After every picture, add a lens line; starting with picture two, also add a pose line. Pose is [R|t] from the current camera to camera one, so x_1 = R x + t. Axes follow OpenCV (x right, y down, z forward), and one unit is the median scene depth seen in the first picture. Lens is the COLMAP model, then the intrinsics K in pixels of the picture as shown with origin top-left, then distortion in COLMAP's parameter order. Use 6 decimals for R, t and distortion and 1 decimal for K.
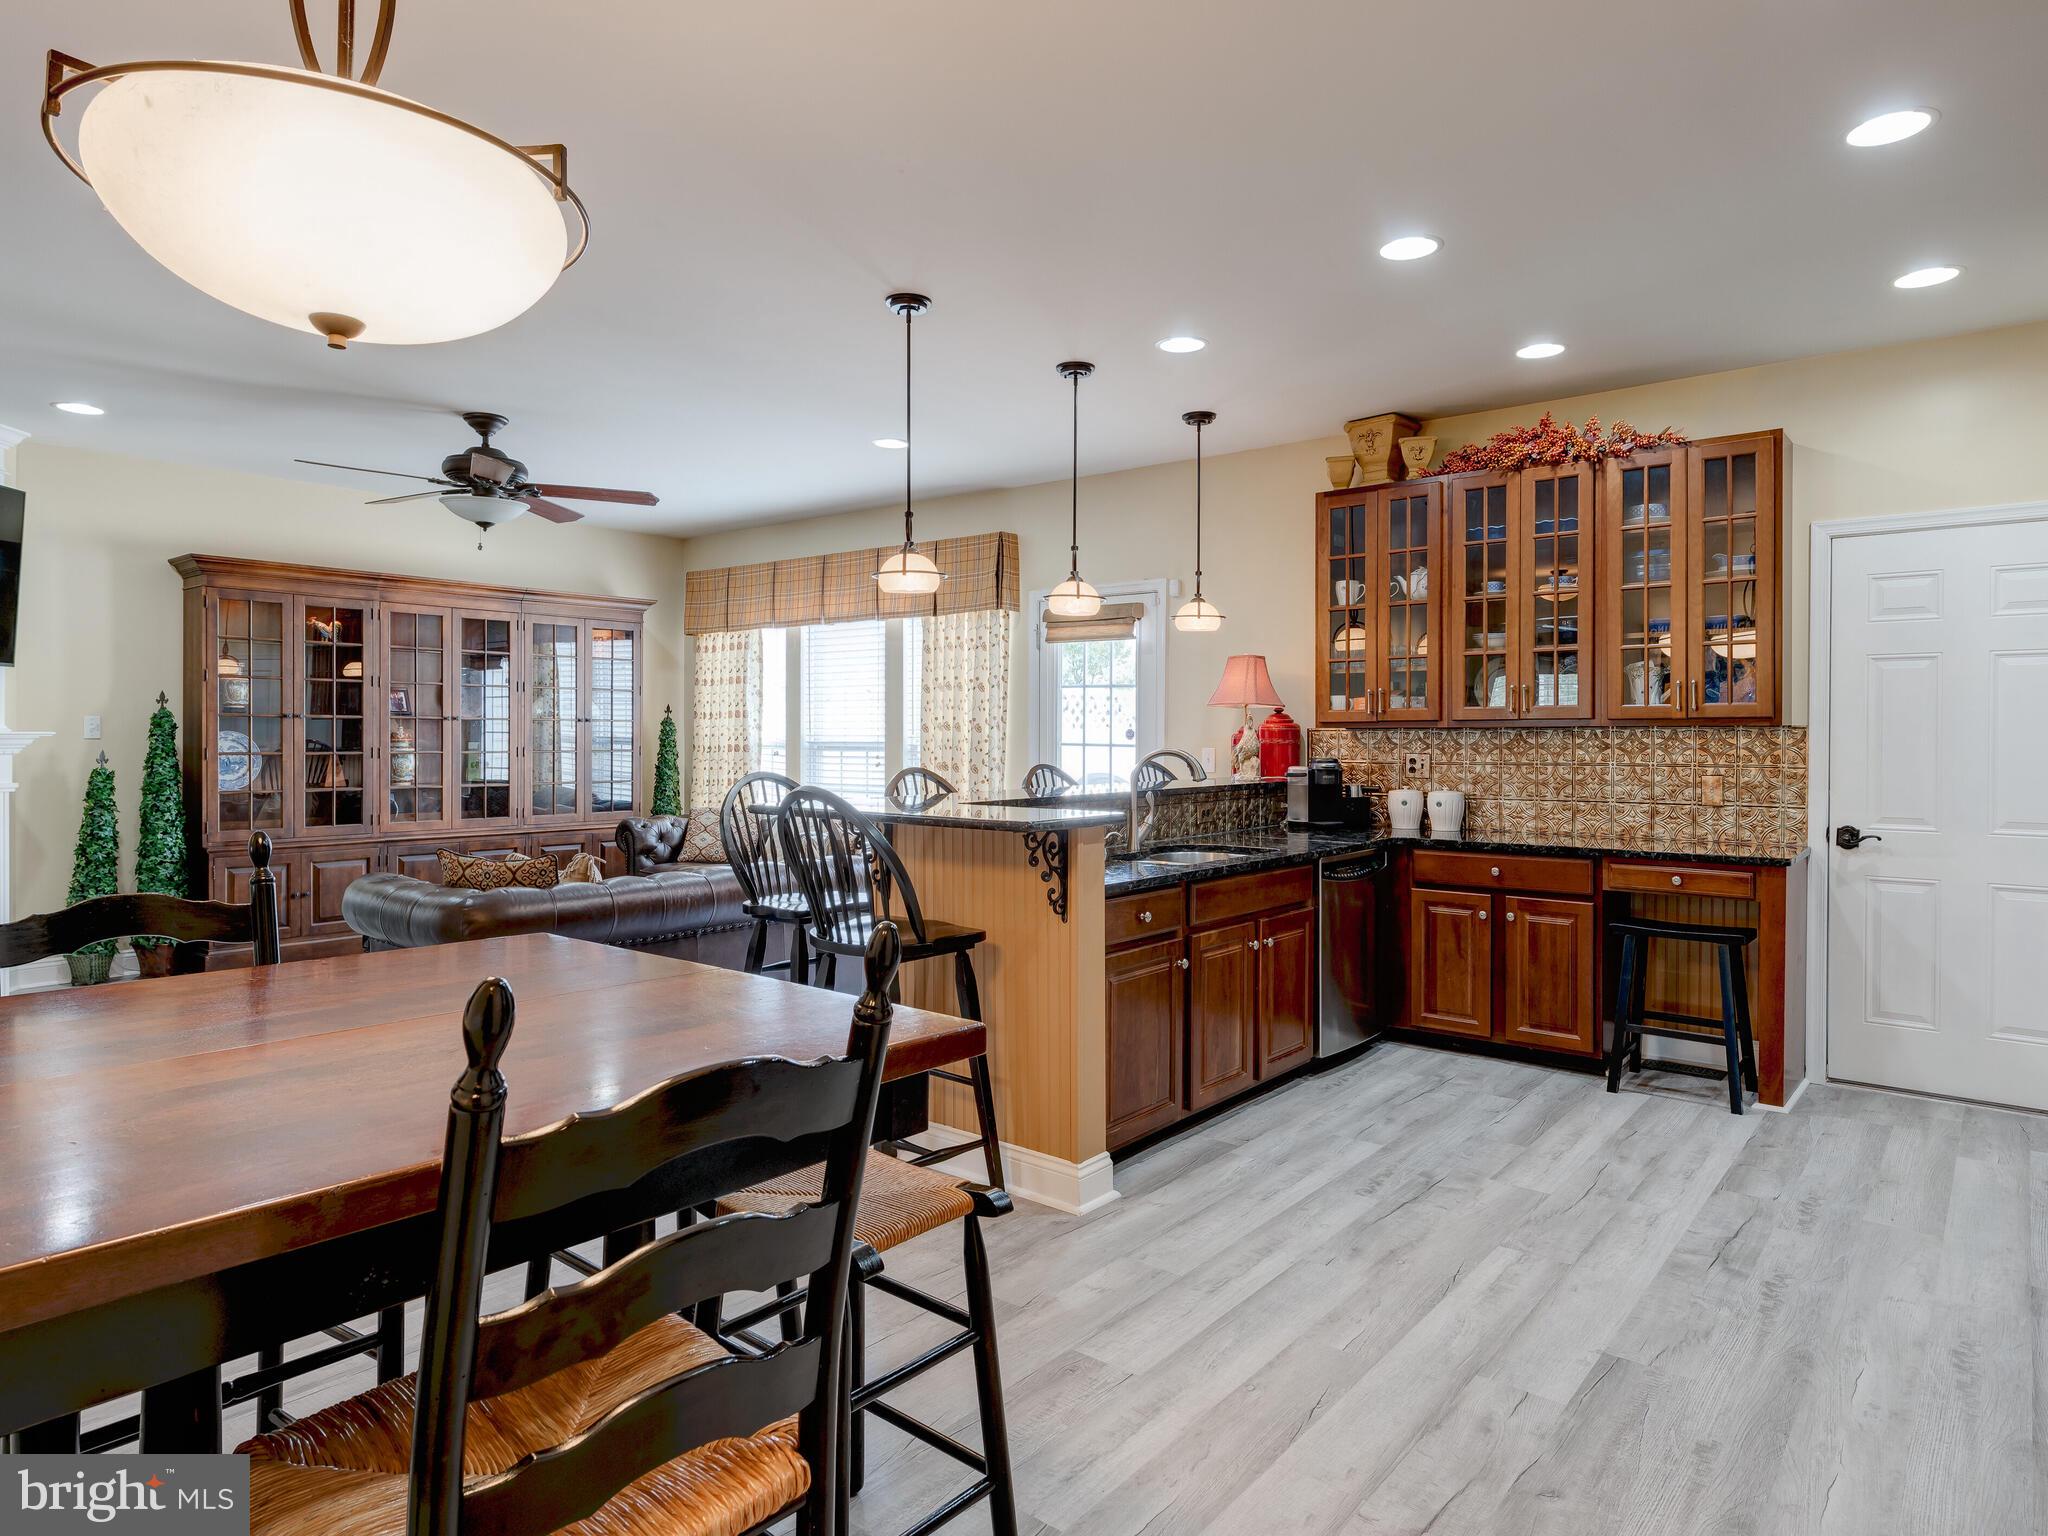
lens RADIAL K [[1222.6, 0, 1039.7], [0, 1222.6, 744.1], [0, 0, 1]] dist [0.009348, -0.000281]
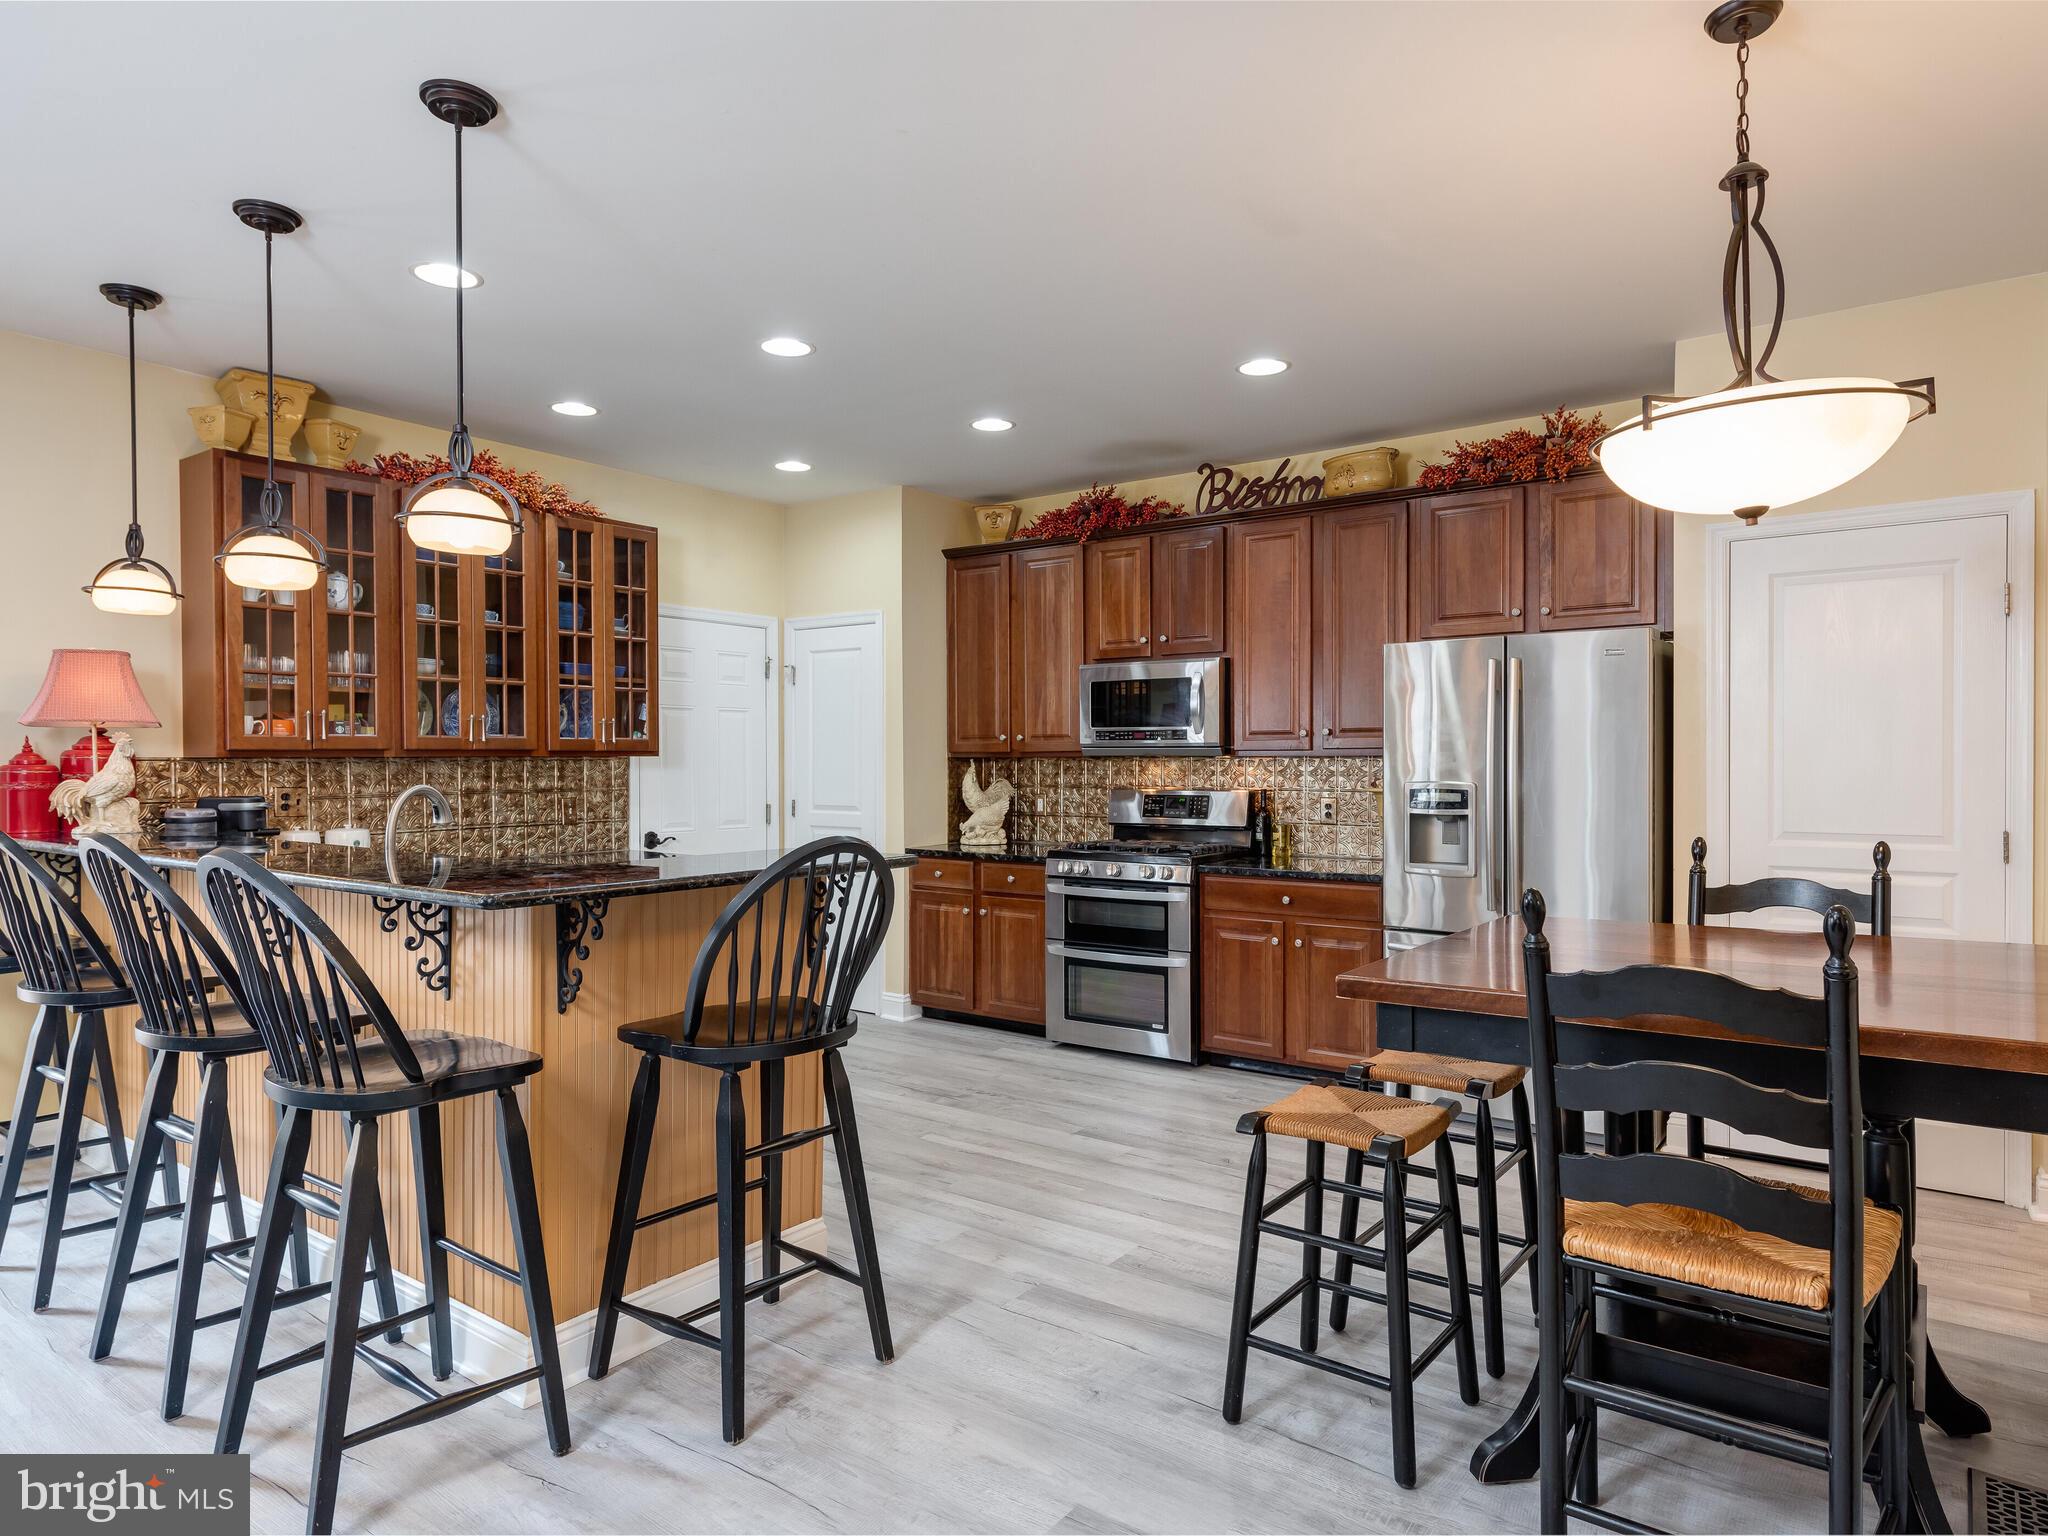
lens RADIAL K [[1212.0, 0, 1030.8], [0, 1212.0, 773.0], [0, 0, 1]] dist [0.003378, -0.001944]
pose [[-0.050421, -0.011384, 0.998663, -0.639747], [0.009828, 0.999881, 0.011894, -0.008410], [-0.998680, 0.010414, -0.050304, 0.614944]]
